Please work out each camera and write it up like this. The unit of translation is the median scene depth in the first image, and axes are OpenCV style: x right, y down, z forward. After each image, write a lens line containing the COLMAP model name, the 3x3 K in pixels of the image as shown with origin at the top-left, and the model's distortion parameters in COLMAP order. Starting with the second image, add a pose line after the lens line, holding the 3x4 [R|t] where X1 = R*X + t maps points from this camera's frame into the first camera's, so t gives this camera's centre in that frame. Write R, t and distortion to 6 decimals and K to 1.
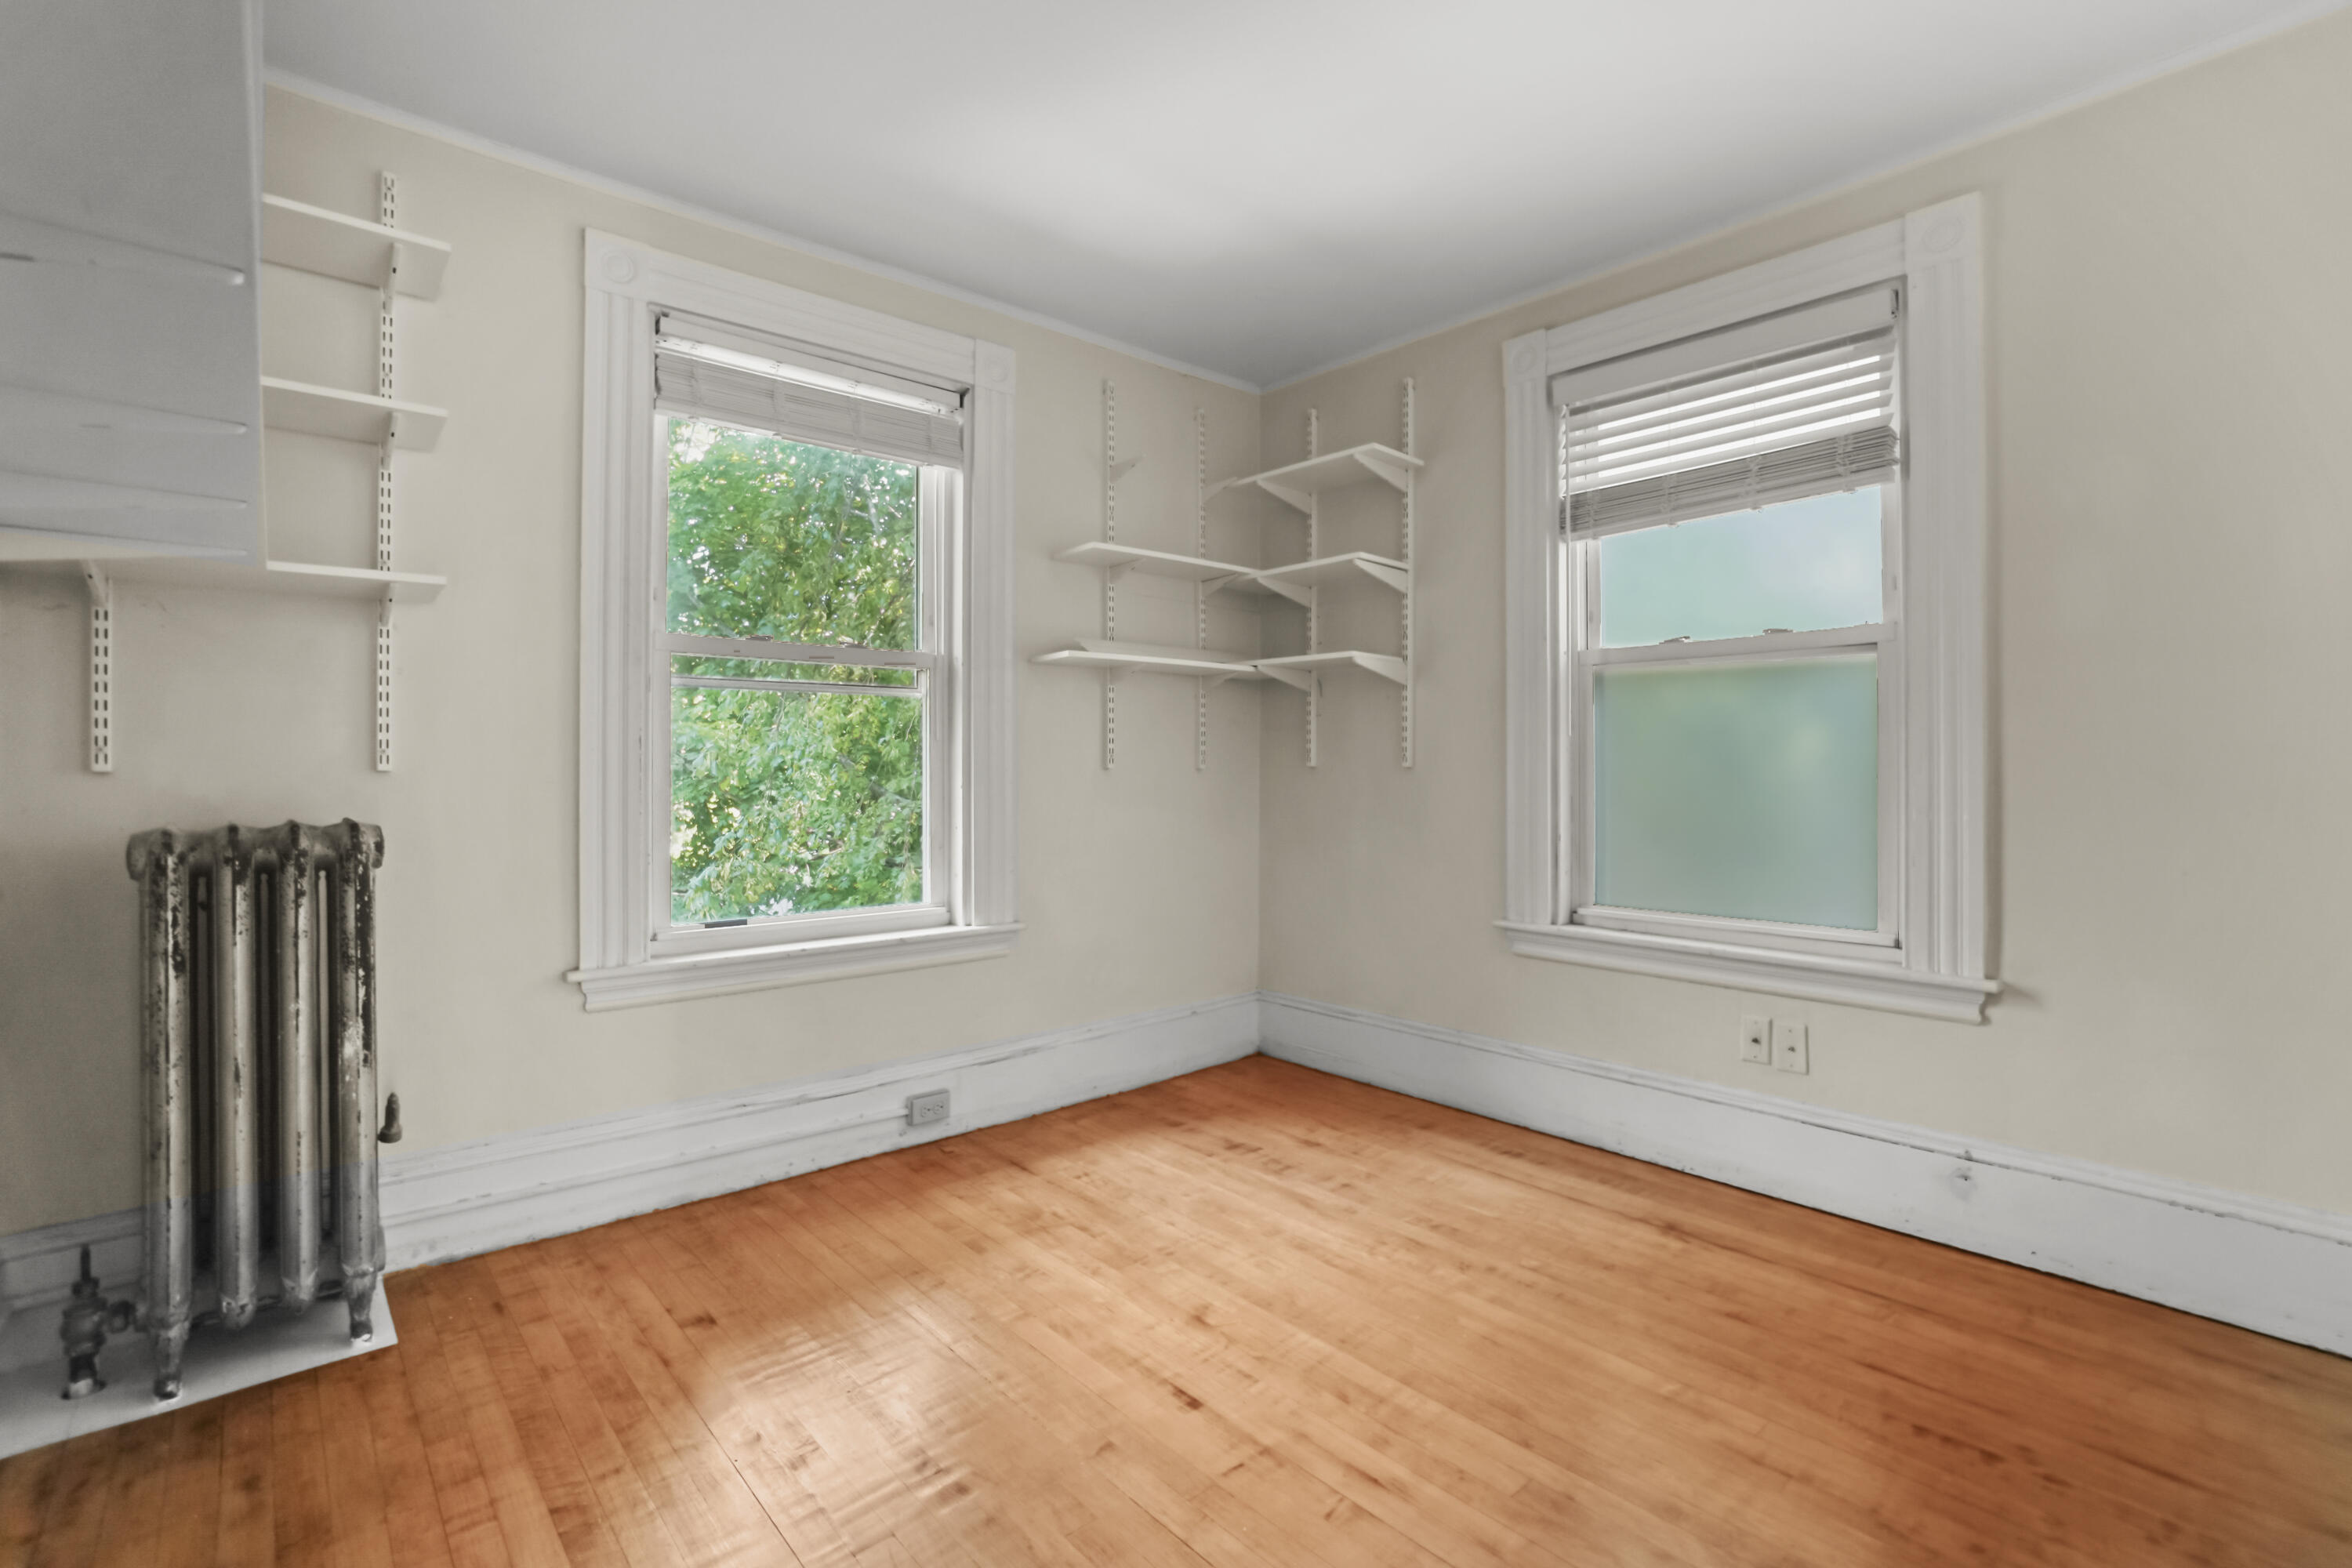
lens RADIAL K [[1048.3, 0, 1172.3], [0, 1048.3, 776.4], [0, 0, 1]] dist [-0.050034, 0.025821]
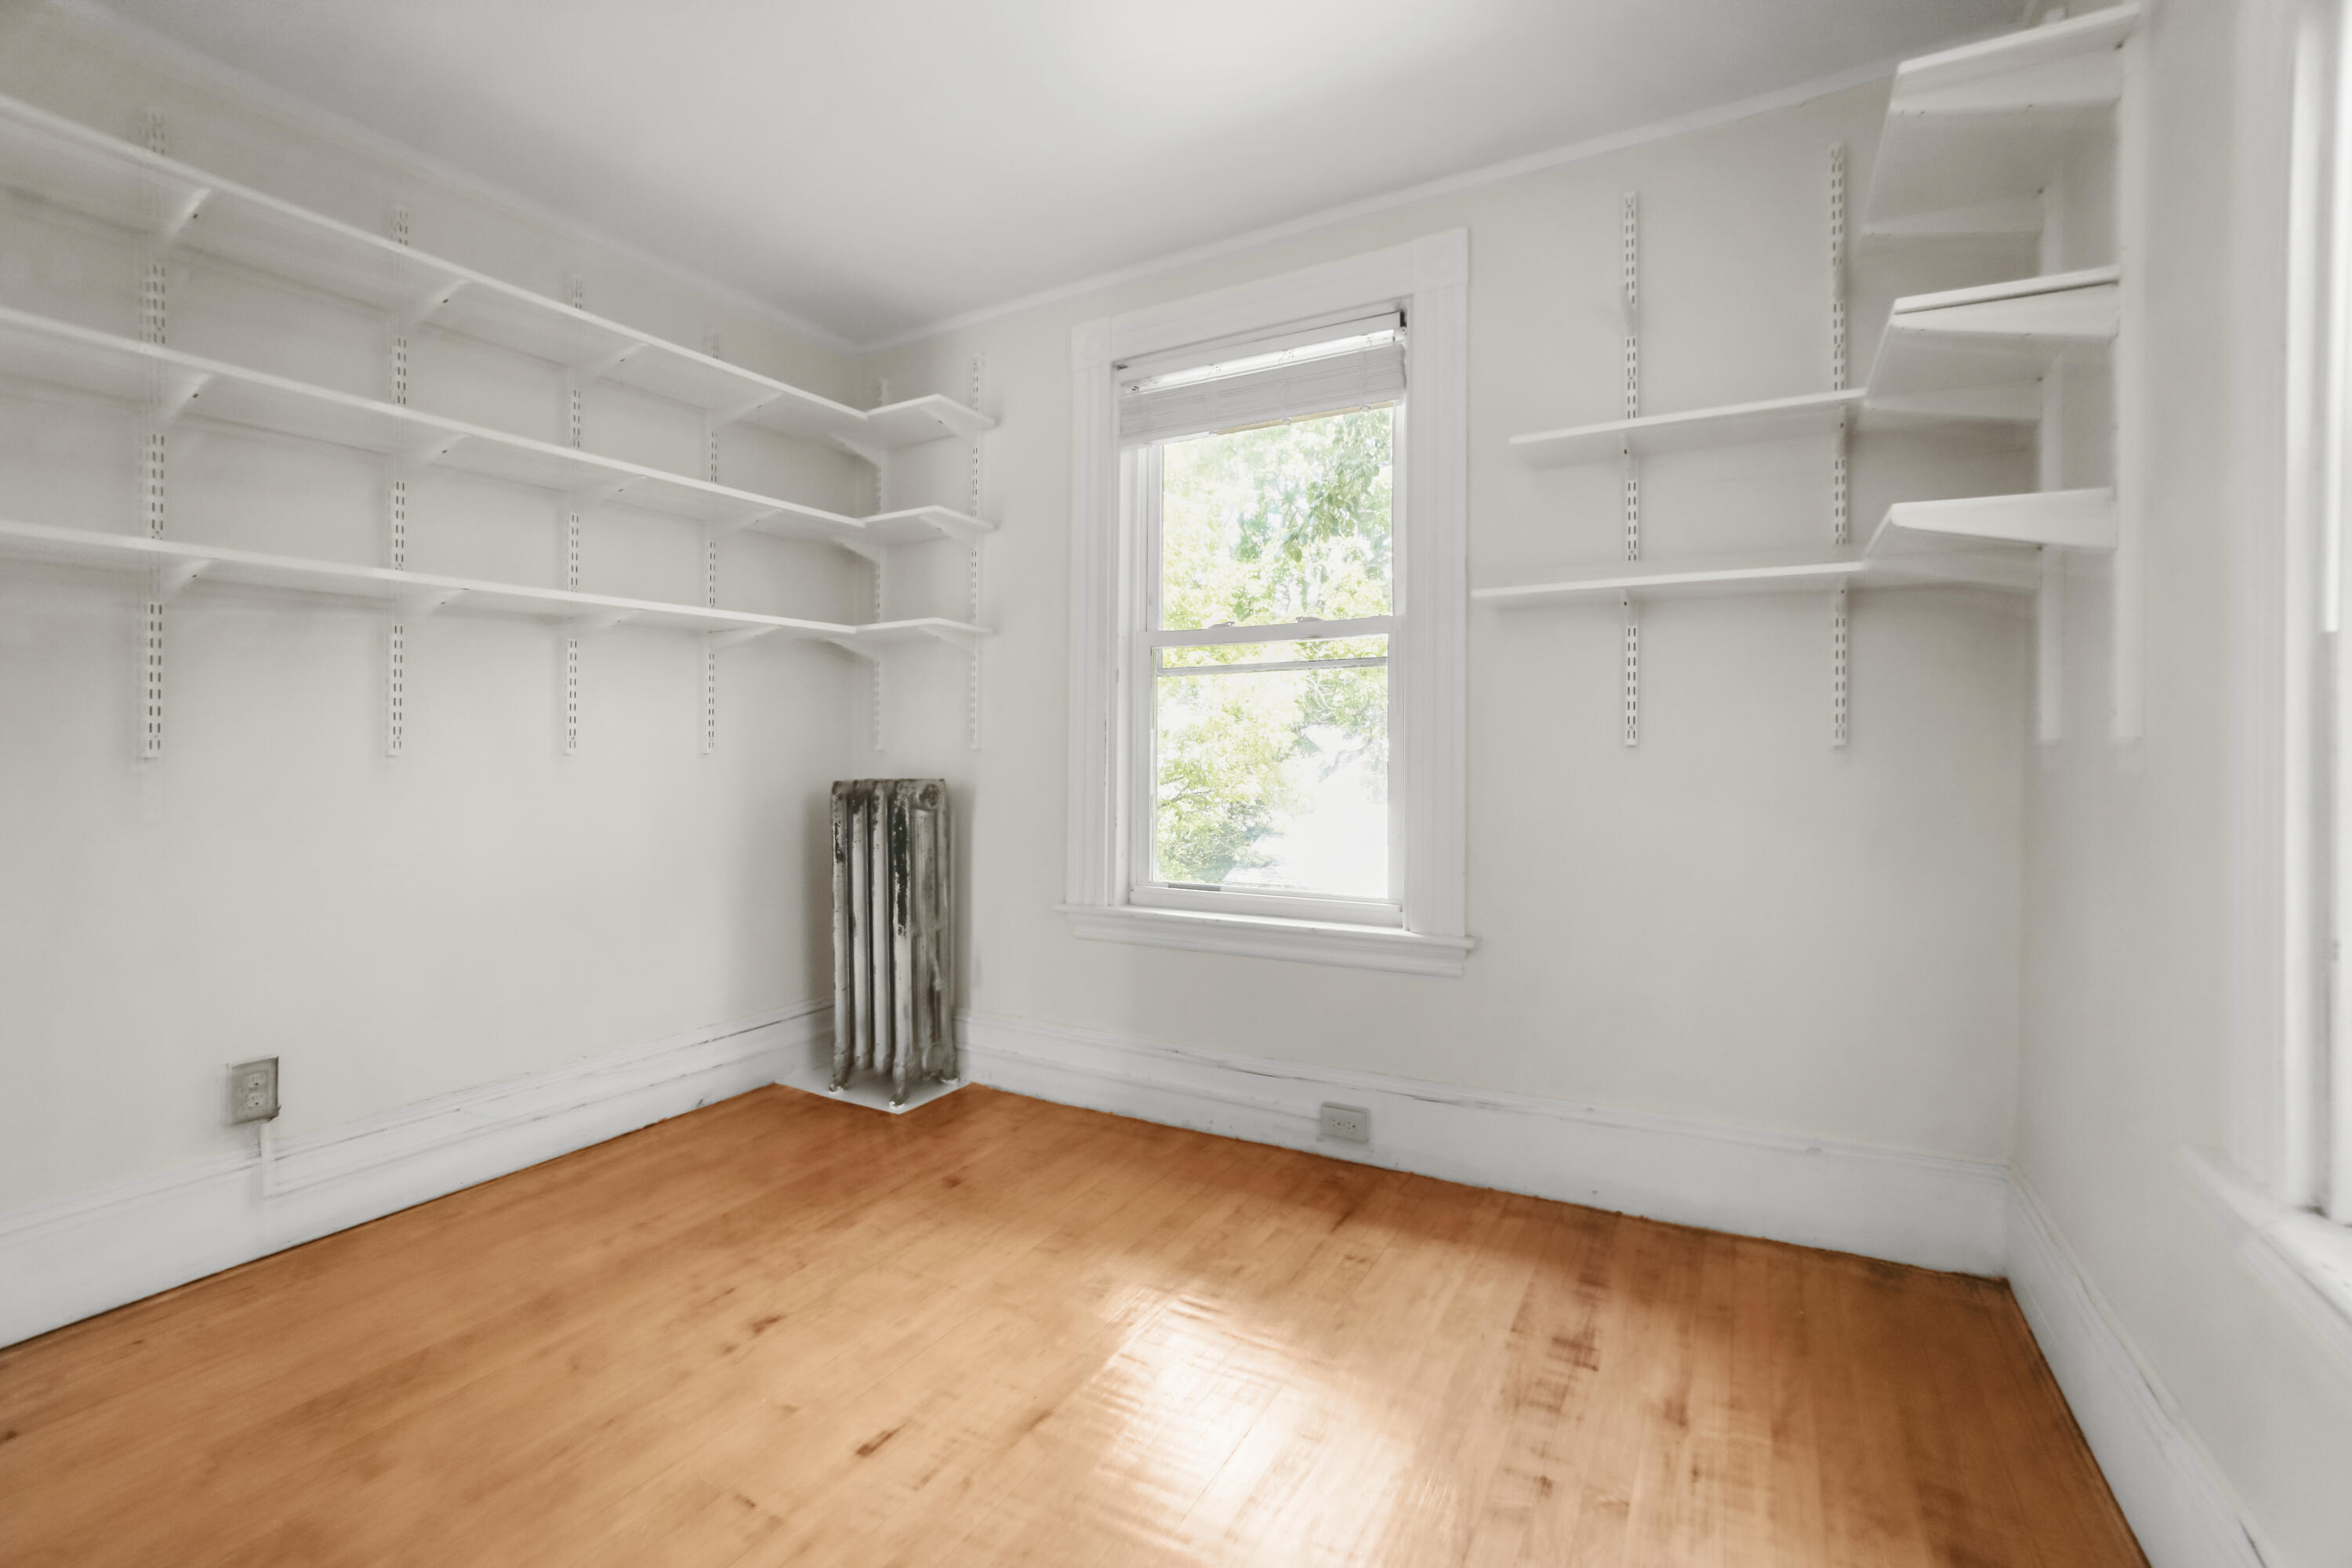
lens RADIAL K [[1017.6, 0, 1140.6], [0, 1017.6, 762.9], [0, 0, 1]] dist [-0.001387, -0.000237]
pose [[0.328433, 0.006388, -0.944506, 0.572094], [-0.002986, 0.999979, 0.005725, 0.001874], [0.944523, 0.000940, 0.328445, 0.573565]]
